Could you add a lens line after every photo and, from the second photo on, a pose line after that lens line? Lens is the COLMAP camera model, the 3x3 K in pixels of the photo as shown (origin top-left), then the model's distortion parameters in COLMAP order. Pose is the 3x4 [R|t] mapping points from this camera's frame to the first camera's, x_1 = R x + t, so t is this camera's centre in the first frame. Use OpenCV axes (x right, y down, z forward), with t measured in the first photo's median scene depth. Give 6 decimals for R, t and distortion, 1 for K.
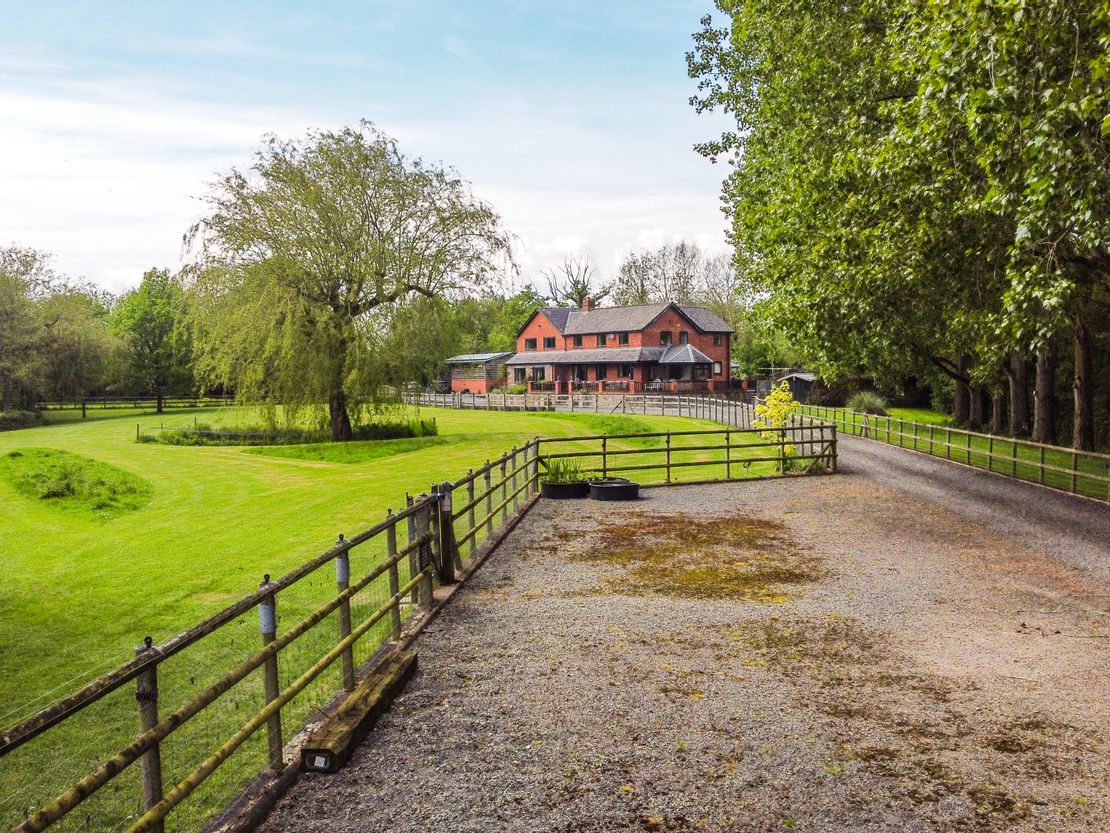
lens RADIAL K [[1134.1, 0, 555.1], [0, 1134.1, 415.1], [0, 0, 1]] dist [-0.003768, 0.000000]
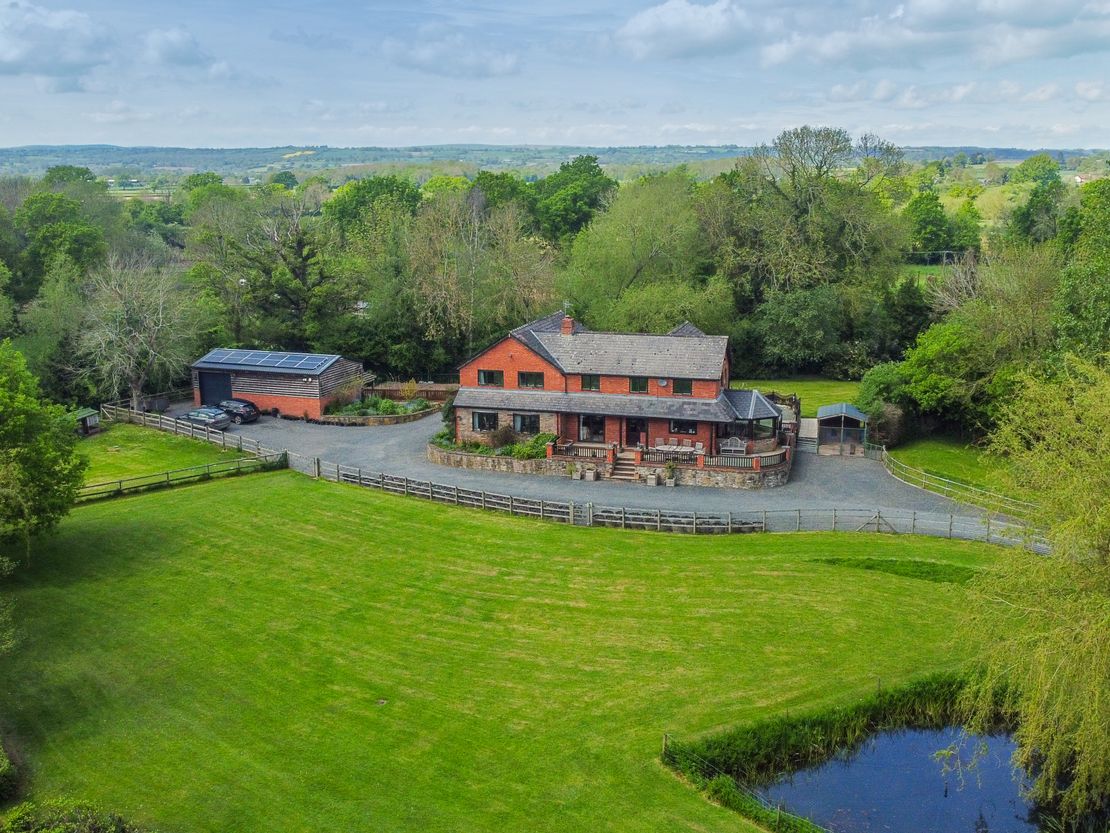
lens RADIAL K [[1134.1, 0, 554.2], [0, 1134.1, 410.5], [0, 0, 1]] dist [-0.003768, 0.000000]
pose [[0.783166, -0.114075, 0.611259, -0.482965], [0.011920, 0.985602, 0.168664, -0.179926], [-0.621698, -0.124806, 0.773250, 0.417904]]
